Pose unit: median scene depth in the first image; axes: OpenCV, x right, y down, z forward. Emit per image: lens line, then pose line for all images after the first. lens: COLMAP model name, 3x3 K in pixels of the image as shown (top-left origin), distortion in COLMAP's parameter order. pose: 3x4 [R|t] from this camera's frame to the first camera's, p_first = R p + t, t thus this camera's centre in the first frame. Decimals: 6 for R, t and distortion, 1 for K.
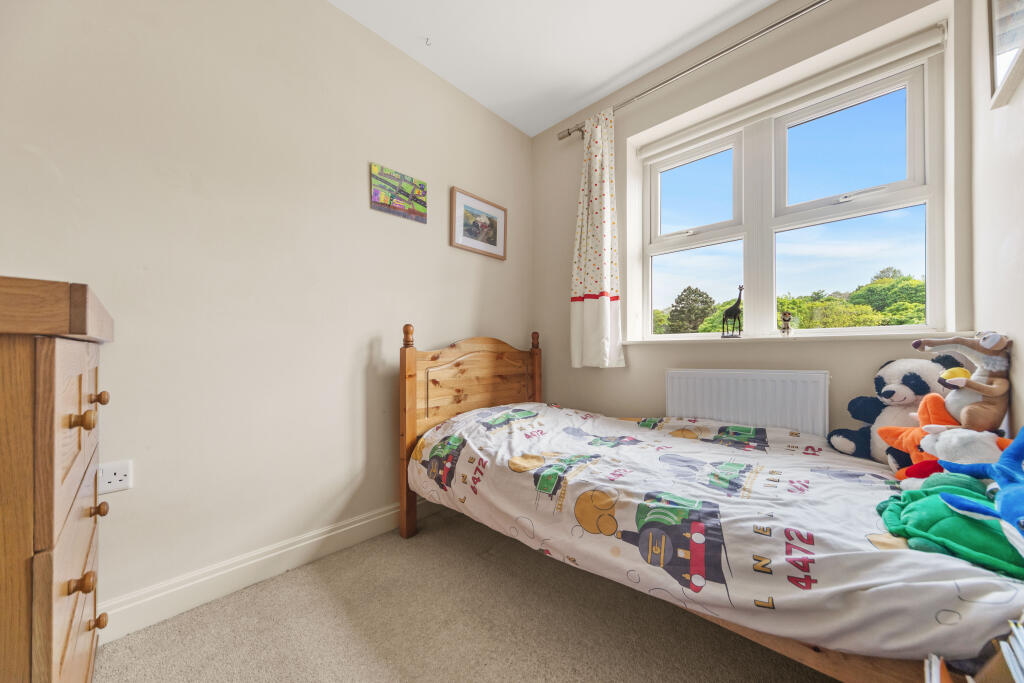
lens RADIAL K [[349.1, 0, 512.0], [0, 349.1, 341.5], [0, 0, 1]] dist [0.002115, -0.000106]
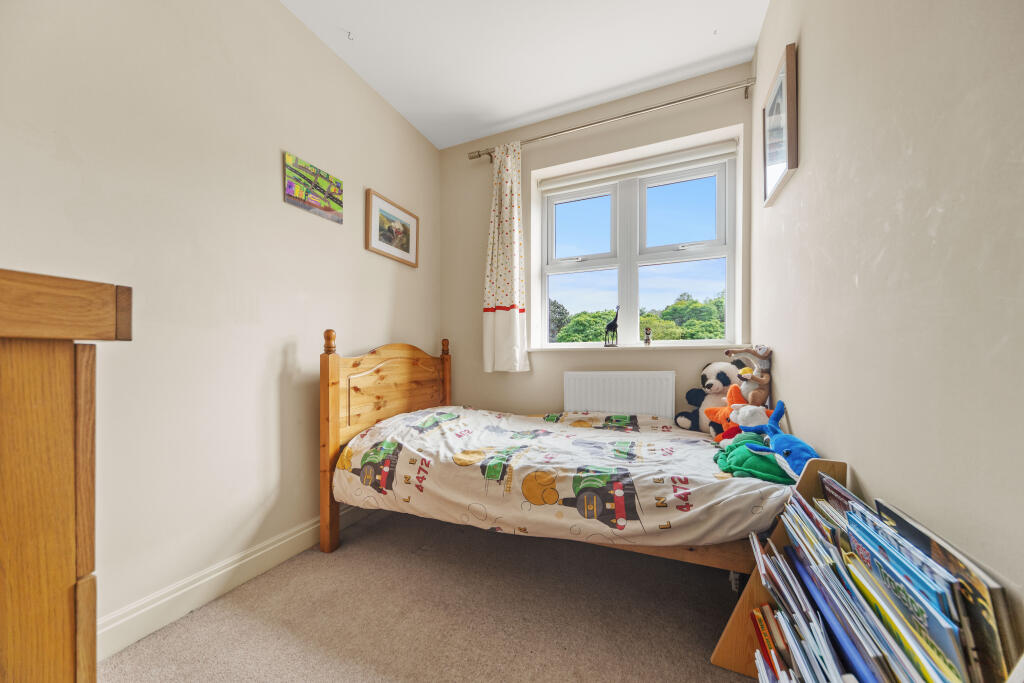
lens RADIAL K [[351.8, 0, 505.9], [0, 351.8, 349.8], [0, 0, 1]] dist [0.003248, 0.000106]
pose [[0.938211, 0.005628, 0.346017, -0.207609], [-0.007954, 0.999954, 0.005300, -0.002992], [-0.345971, -0.007725, 0.938213, -0.080606]]
